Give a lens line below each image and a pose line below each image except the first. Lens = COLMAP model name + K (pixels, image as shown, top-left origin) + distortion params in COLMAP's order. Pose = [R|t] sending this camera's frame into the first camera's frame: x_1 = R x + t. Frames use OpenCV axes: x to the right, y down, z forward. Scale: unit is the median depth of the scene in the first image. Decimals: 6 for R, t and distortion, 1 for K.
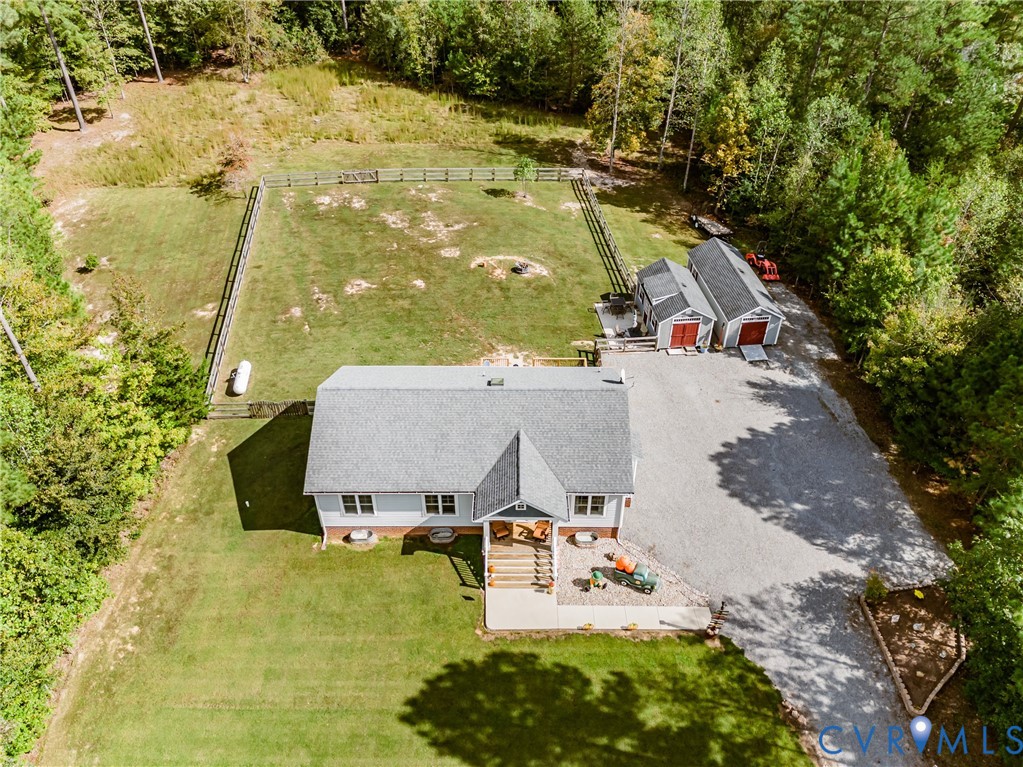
lens RADIAL K [[781.0, 0, 518.6], [0, 781.0, 378.3], [0, 0, 1]] dist [0.007918, -0.001478]
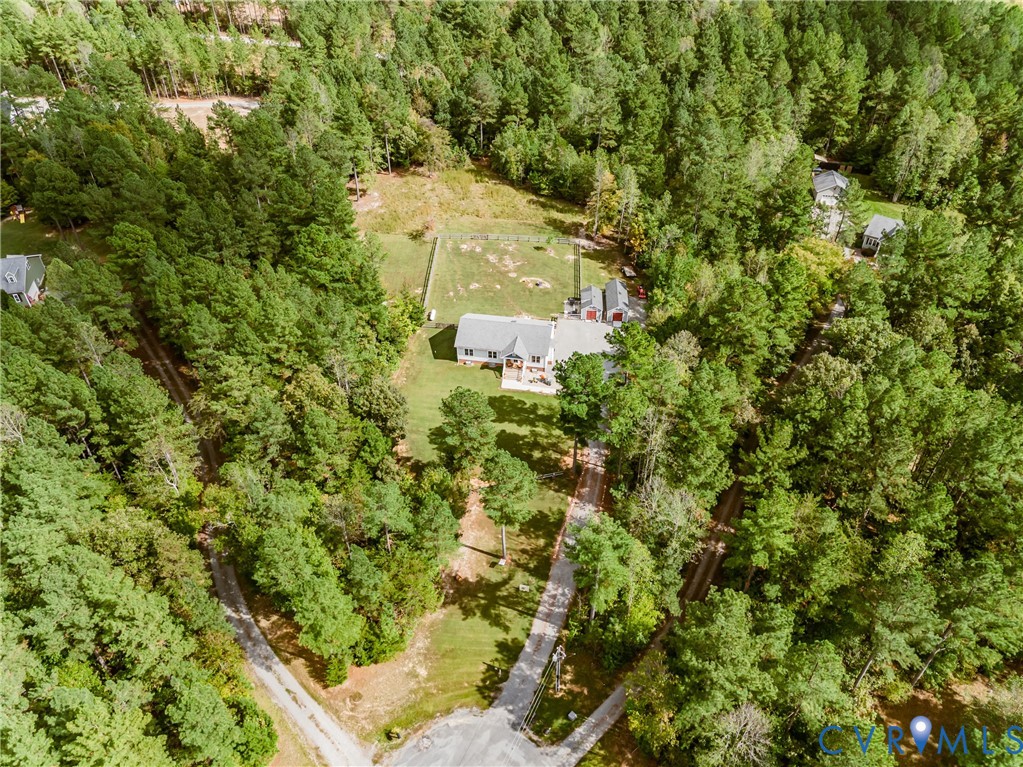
lens RADIAL K [[781.0, 0, 514.8], [0, 781.0, 385.6], [0, 0, 1]] dist [0.007918, -0.001478]
pose [[0.985556, 0.104928, -0.132924, 0.261364], [-0.102323, 0.994404, 0.026295, 0.111408], [0.134940, -0.012314, 0.990777, -1.334509]]
